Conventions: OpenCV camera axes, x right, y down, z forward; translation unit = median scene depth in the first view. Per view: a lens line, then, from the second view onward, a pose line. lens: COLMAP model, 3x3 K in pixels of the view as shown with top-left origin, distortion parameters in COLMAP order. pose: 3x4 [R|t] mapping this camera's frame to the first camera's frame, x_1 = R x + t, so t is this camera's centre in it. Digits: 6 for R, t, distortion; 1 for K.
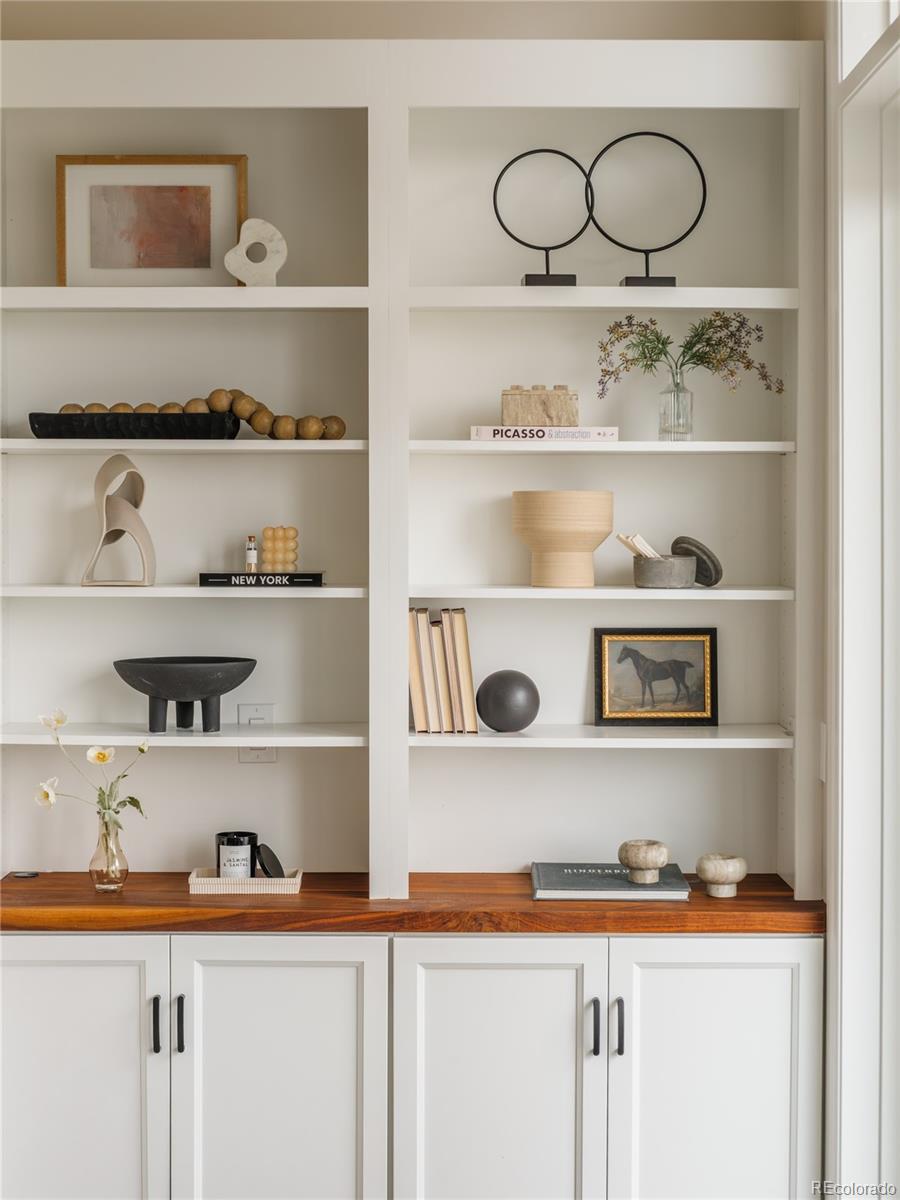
lens RADIAL K [[2160.4, 0, 450.0], [0, 2160.4, 600.0], [0, 0, 1]] dist [0.047998, 0.032561]
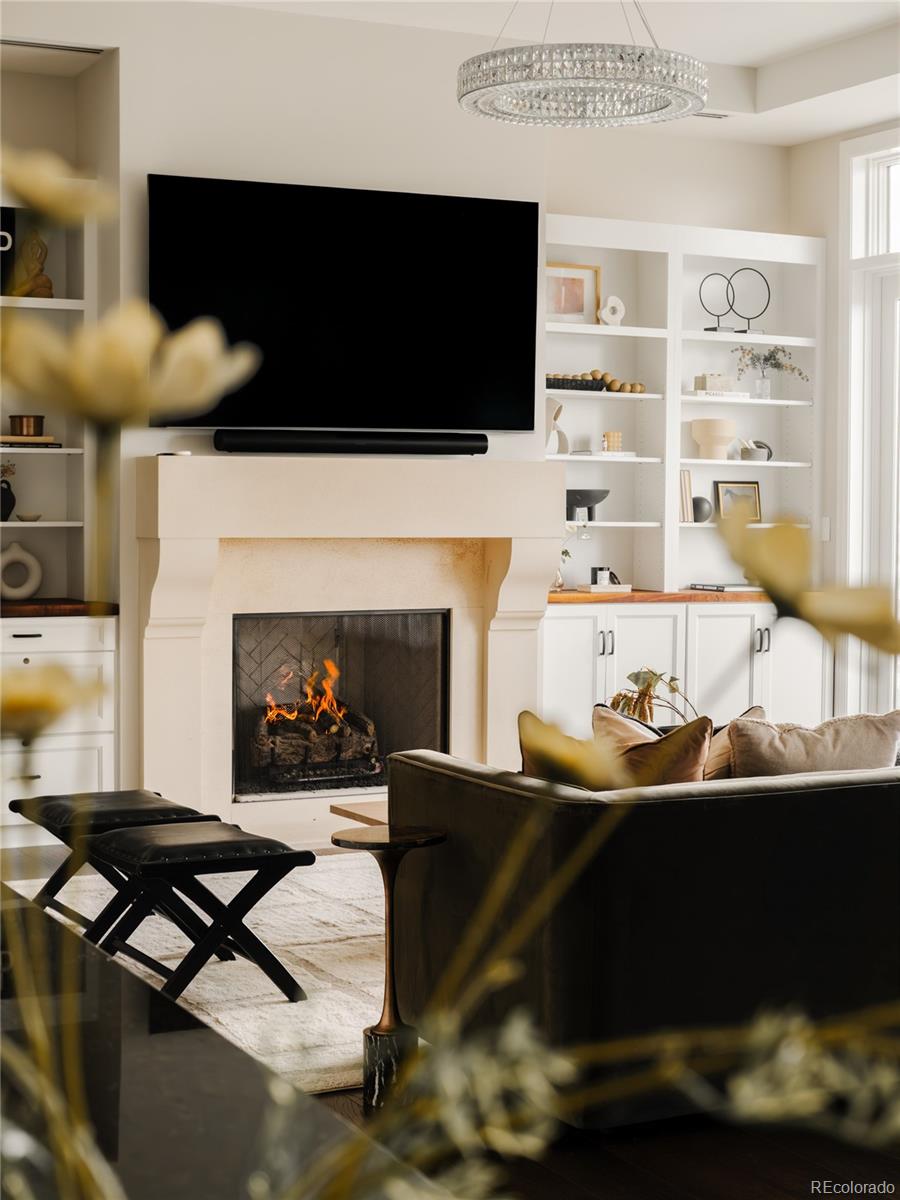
lens RADIAL K [[2123.1, 0, 450.0], [0, 2123.1, 600.0], [0, 0, 1]] dist [-0.123763, 0.030016]
pose [[0.894962, -0.008555, 0.446060, -1.235002], [0.001125, 0.999856, 0.016918, 0.105968], [-0.446140, -0.014639, 0.894843, -0.918149]]
